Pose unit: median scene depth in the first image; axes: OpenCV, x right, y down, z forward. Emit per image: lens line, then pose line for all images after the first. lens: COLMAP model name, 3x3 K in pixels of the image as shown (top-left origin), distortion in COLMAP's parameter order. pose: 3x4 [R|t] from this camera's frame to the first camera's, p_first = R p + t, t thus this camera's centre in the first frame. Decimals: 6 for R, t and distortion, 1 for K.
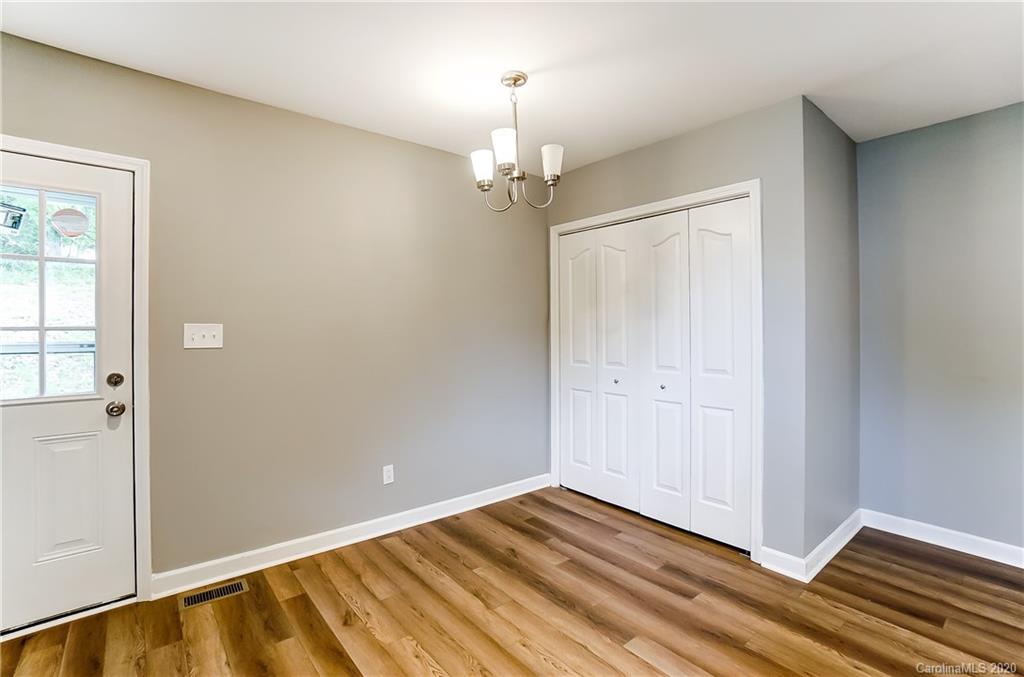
lens RADIAL K [[459.9, 0, 513.3], [0, 459.9, 328.0], [0, 0, 1]] dist [-0.065704, 0.024046]
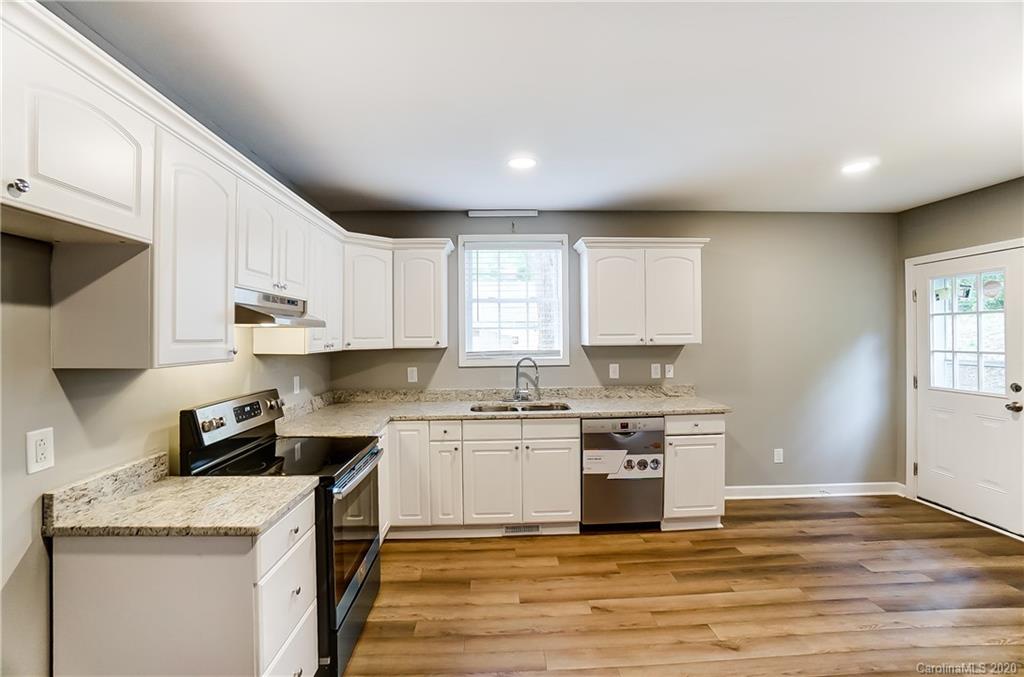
lens RADIAL K [[454.1, 0, 508.5], [0, 454.1, 336.8], [0, 0, 1]] dist [-0.067043, 0.023000]
pose [[-0.610129, 0.005288, -0.792284, 1.230014], [0.011970, 0.999925, -0.002544, -0.069347], [0.792211, -0.011036, -0.610147, 0.486455]]
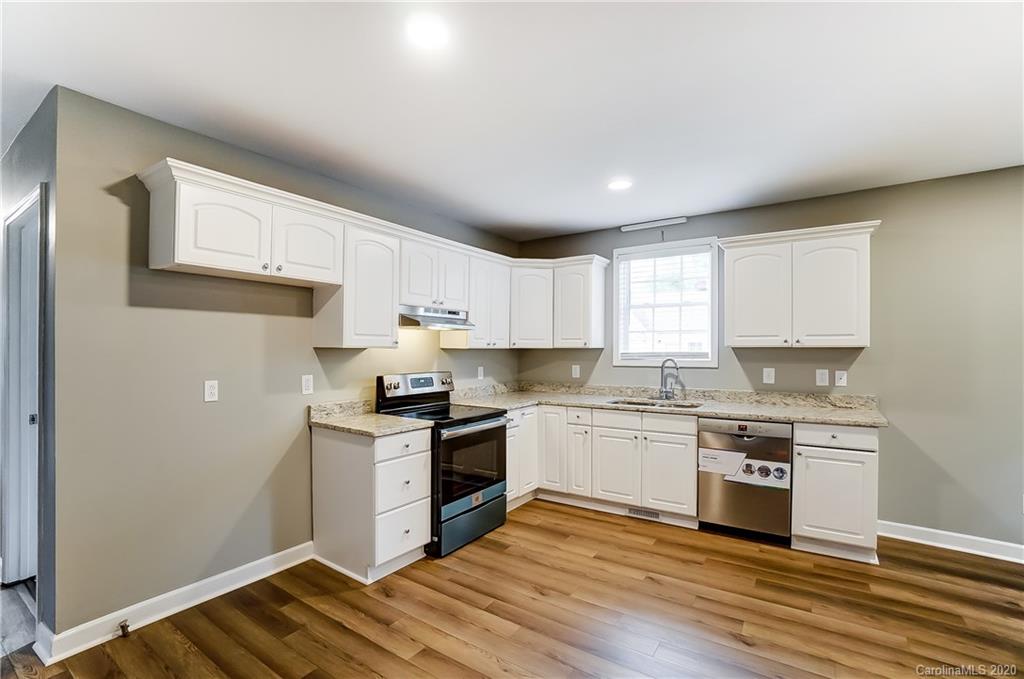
lens RADIAL K [[458.1, 0, 504.7], [0, 458.1, 354.1], [0, 0, 1]] dist [-0.073175, 0.027193]
pose [[-0.963146, 0.000298, -0.268978, 0.958859], [-0.001041, 0.999988, 0.004836, -0.022165], [0.268976, 0.004937, -0.963134, 1.038178]]
